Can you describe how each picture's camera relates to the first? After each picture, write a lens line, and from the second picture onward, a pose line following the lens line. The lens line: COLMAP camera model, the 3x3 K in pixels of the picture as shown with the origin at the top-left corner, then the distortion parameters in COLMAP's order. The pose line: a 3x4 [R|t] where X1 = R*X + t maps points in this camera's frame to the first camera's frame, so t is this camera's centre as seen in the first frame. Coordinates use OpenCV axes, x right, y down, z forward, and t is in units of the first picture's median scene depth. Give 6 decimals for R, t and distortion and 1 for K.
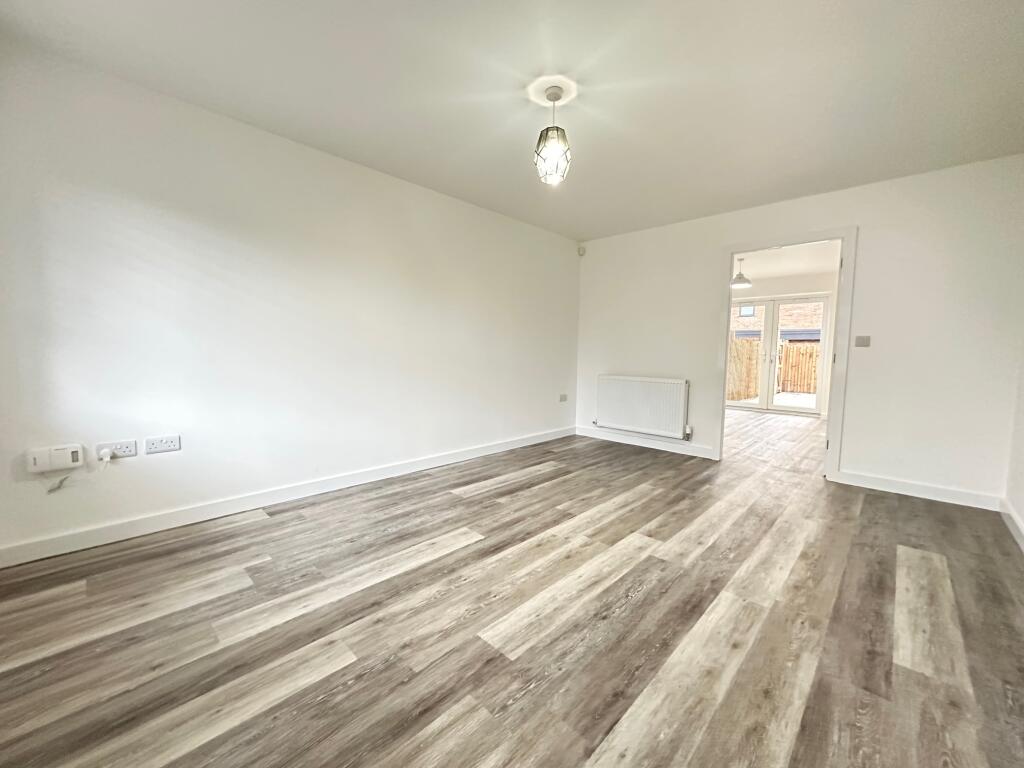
lens RADIAL K [[406.8, 0, 512.0], [0, 406.8, 384.0], [0, 0, 1]] dist [-0.001112, 0.000068]
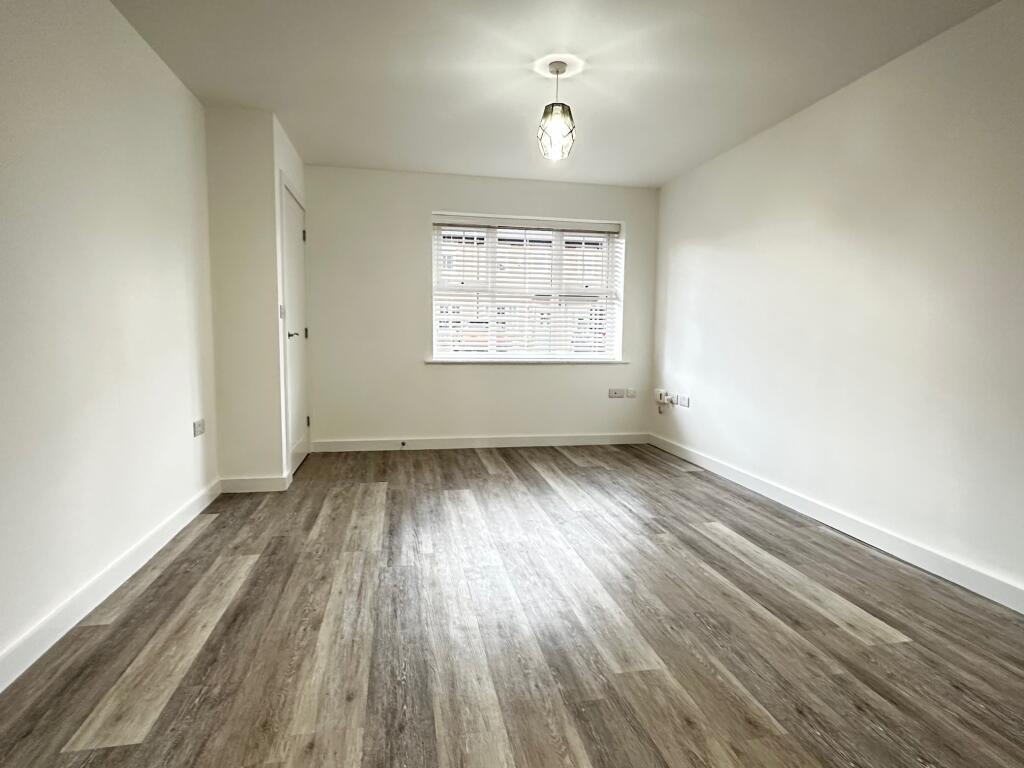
lens RADIAL K [[561.5, 0, 512.0], [0, 561.5, 384.0], [0, 0, 1]] dist [-0.001987, -0.000628]
pose [[-0.574932, 0.053686, -0.816438, 1.002447], [-0.085812, 0.988385, 0.125421, -0.100282], [0.813689, 0.142169, -0.563647, 1.364917]]
